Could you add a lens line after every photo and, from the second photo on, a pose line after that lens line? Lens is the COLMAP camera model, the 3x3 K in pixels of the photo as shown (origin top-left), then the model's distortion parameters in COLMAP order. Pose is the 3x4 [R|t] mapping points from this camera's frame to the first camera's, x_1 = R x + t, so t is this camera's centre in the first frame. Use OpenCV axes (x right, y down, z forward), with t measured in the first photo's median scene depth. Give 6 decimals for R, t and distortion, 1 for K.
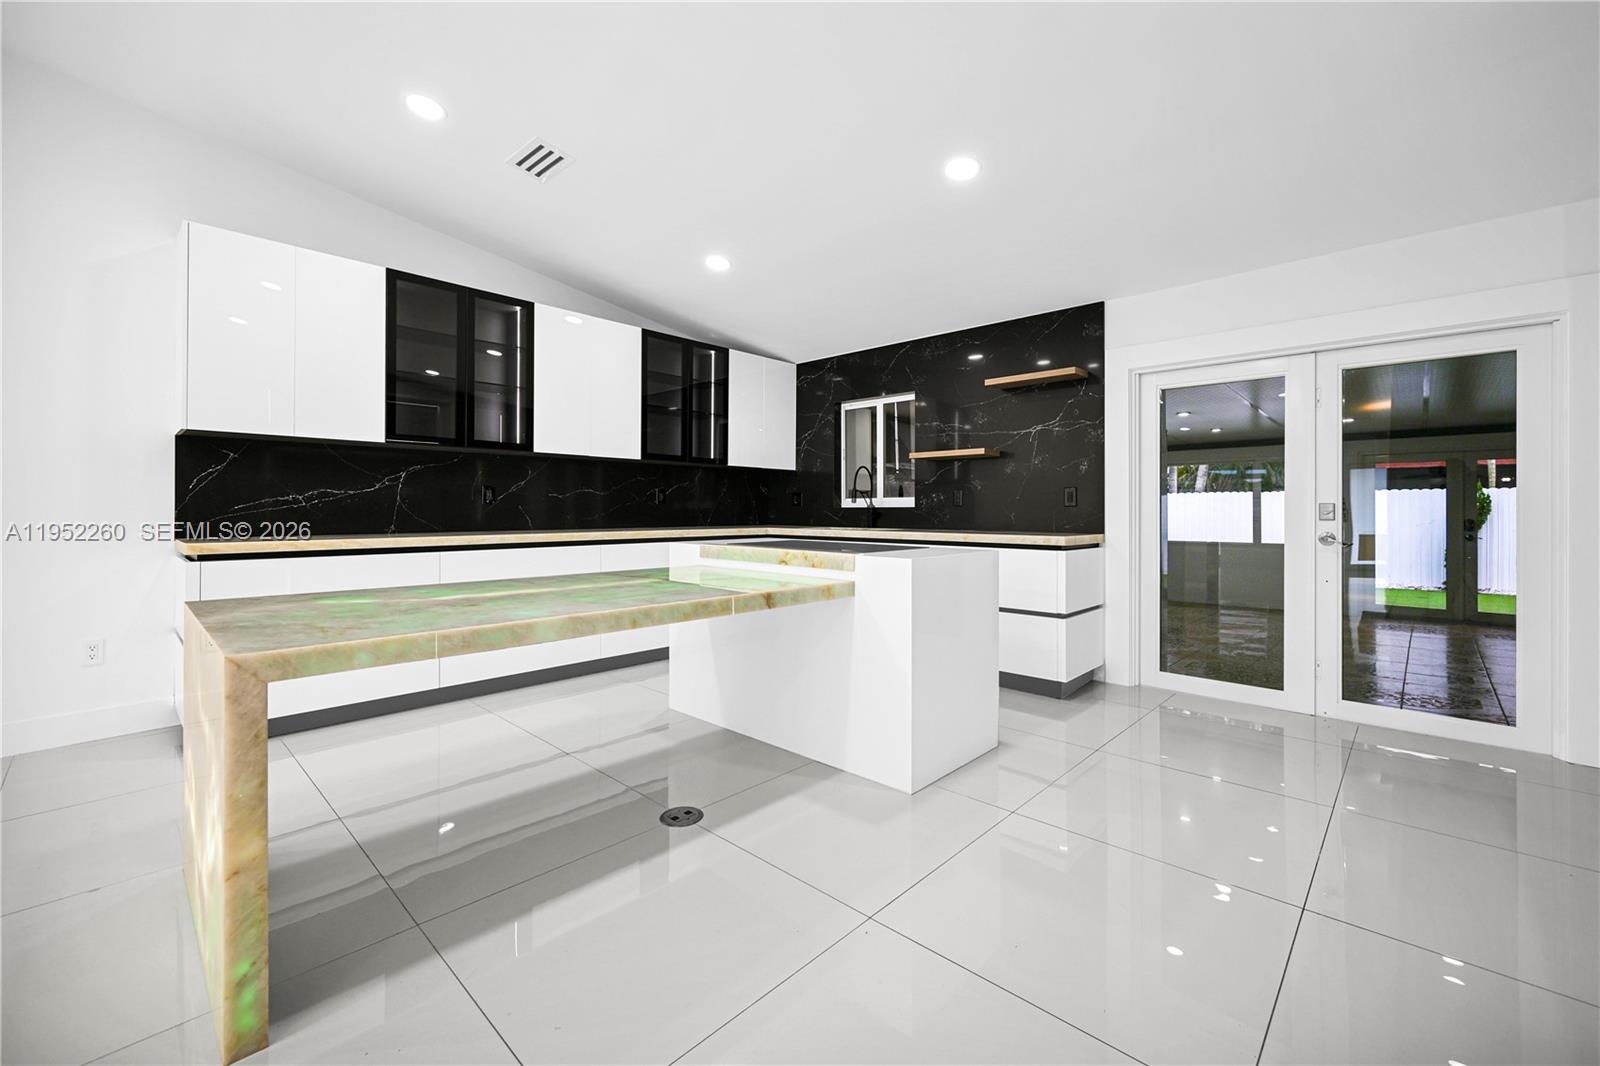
lens RADIAL K [[651.2, 0, 806.2], [0, 651.2, 525.3], [0, 0, 1]] dist [0.000880, 0.000116]
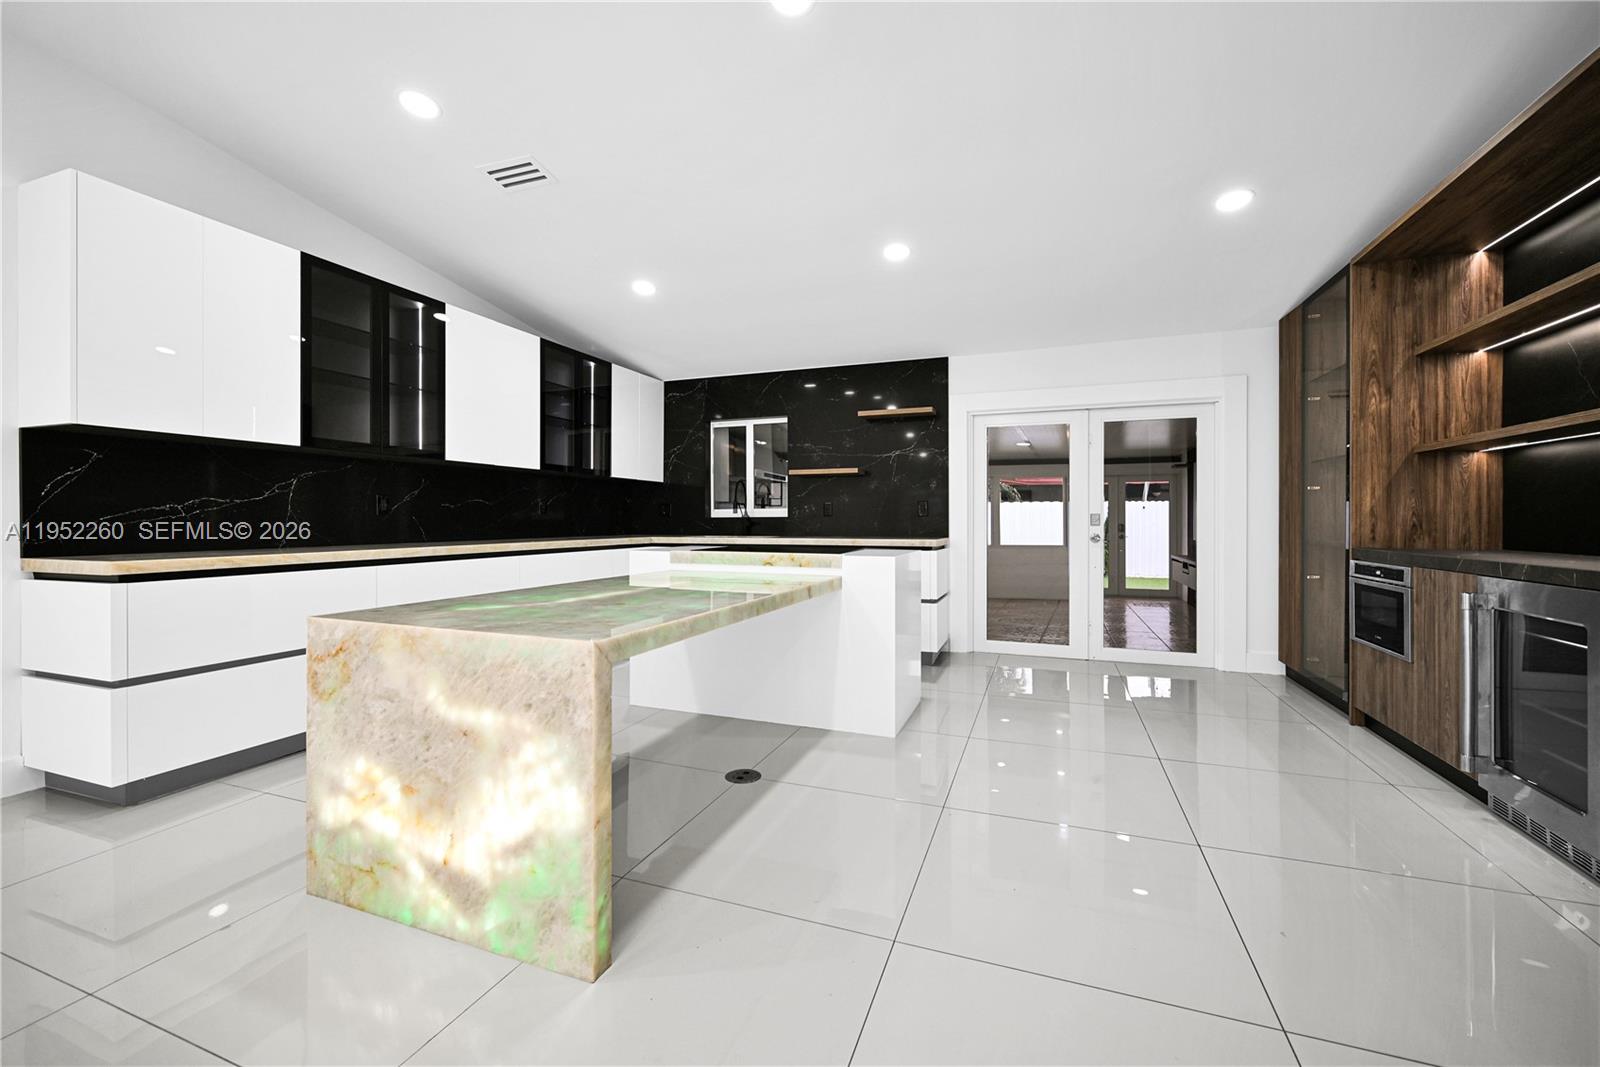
lens RADIAL K [[644.5, 0, 800.8], [0, 644.5, 541.2], [0, 0, 1]] dist [0.001564, 0.000340]
pose [[0.926223, -0.016216, 0.376626, -0.309226], [0.012637, 0.999848, 0.011973, 0.001857], [-0.376763, -0.006331, 0.926288, -0.076777]]
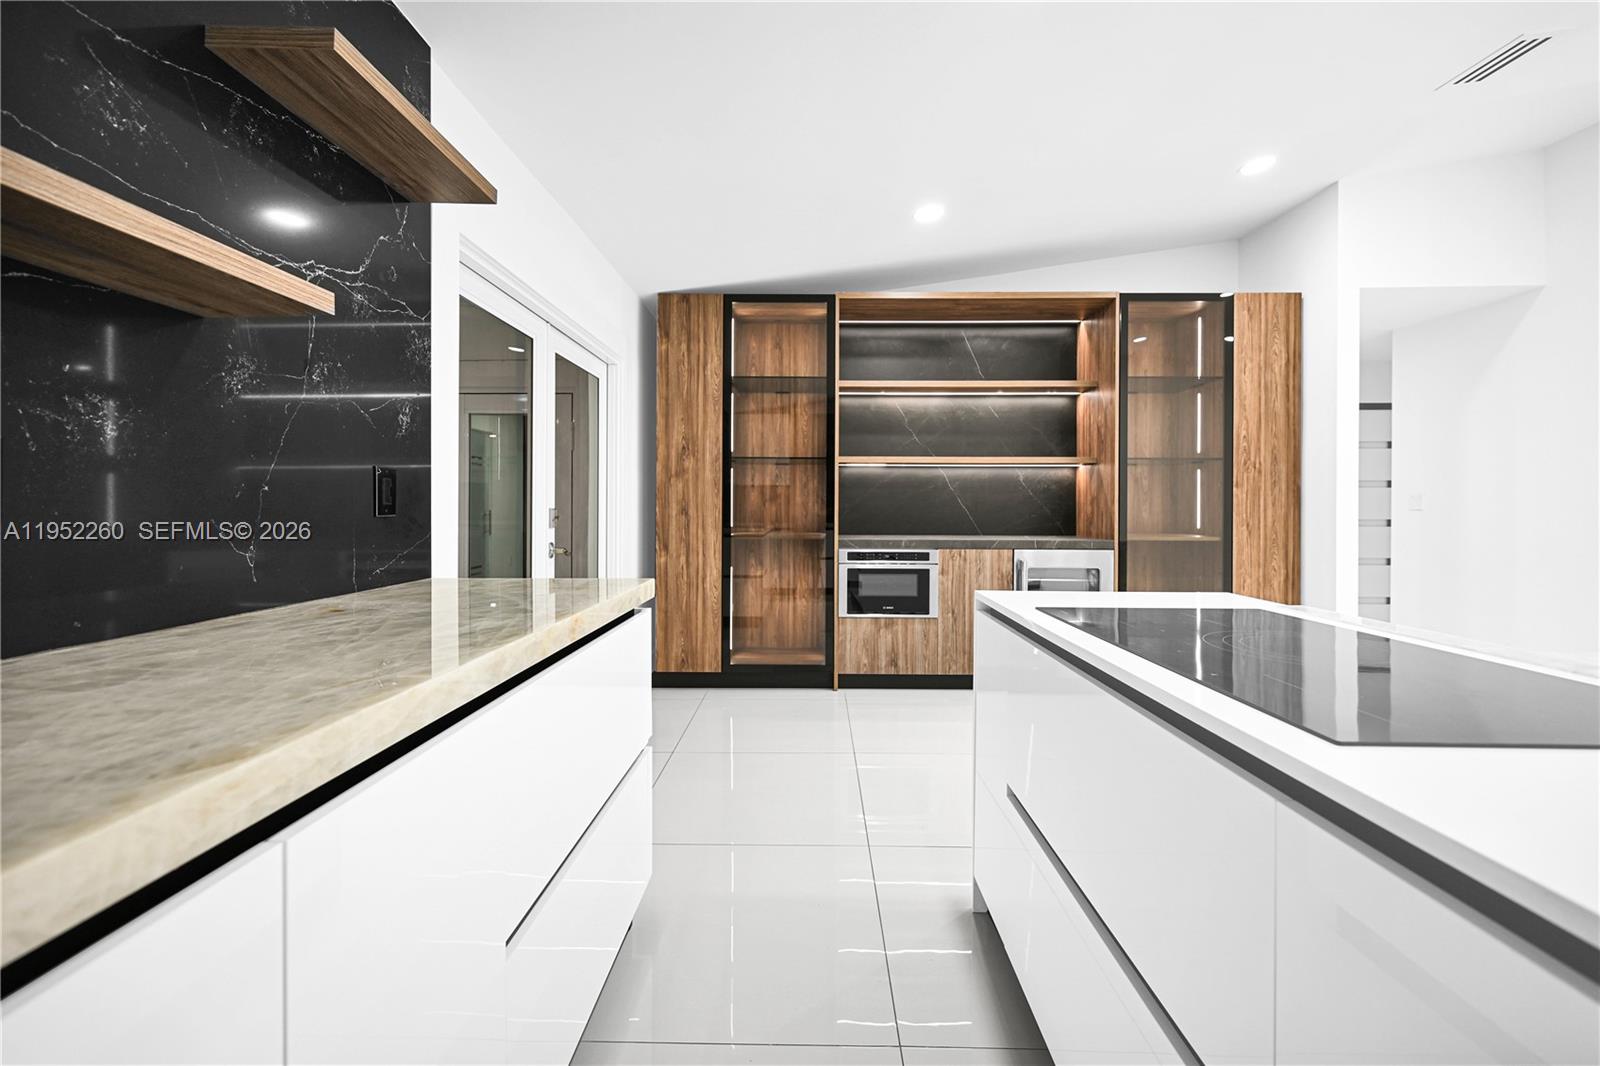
lens RADIAL K [[698.4, 0, 801.6], [0, 698.4, 512.4], [0, 0, 1]] dist [0.018947, 0.000030]
pose [[-0.664746, -0.007791, 0.747029, -0.083667], [0.015016, 0.999604, 0.023787, -0.038277], [-0.746919, 0.027030, -0.664366, 1.196296]]
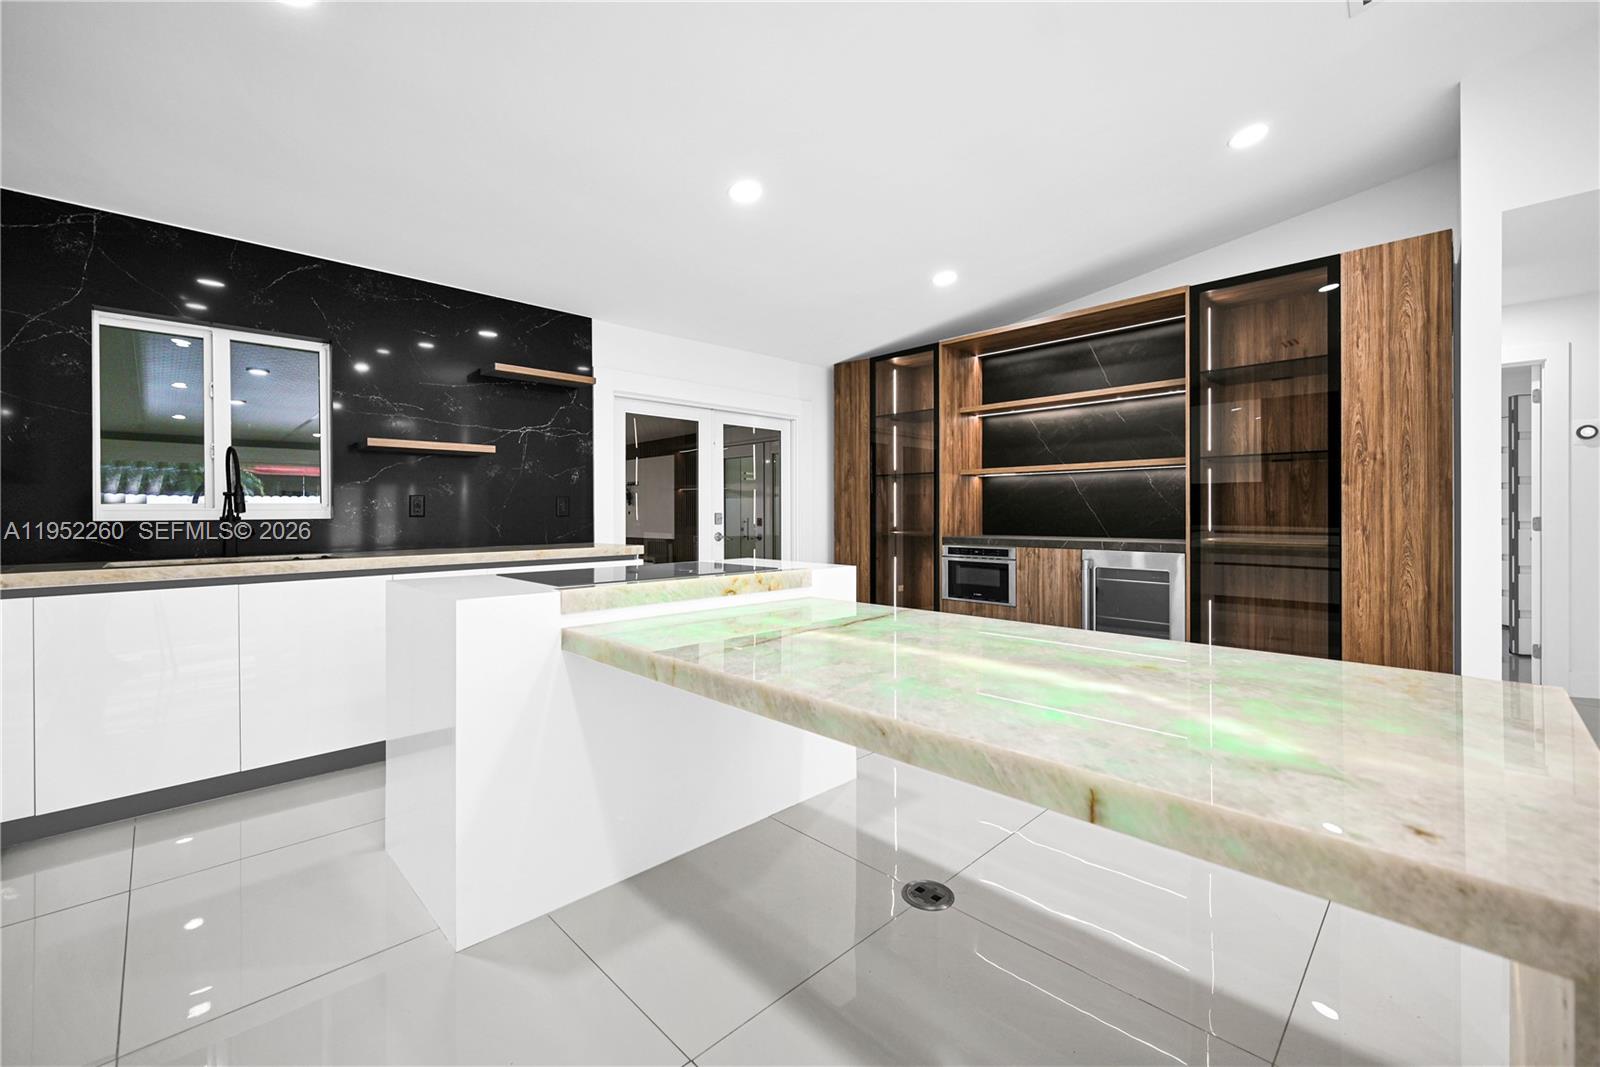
lens RADIAL K [[651.2, 0, 806.2], [0, 651.2, 525.8], [0, 0, 1]] dist [0.000880, 0.000116]
pose [[0.048261, -0.022157, 0.998589, -0.589111], [0.030525, 0.999320, 0.020698, -0.025857], [-0.998368, 0.029483, 0.048904, 0.639837]]
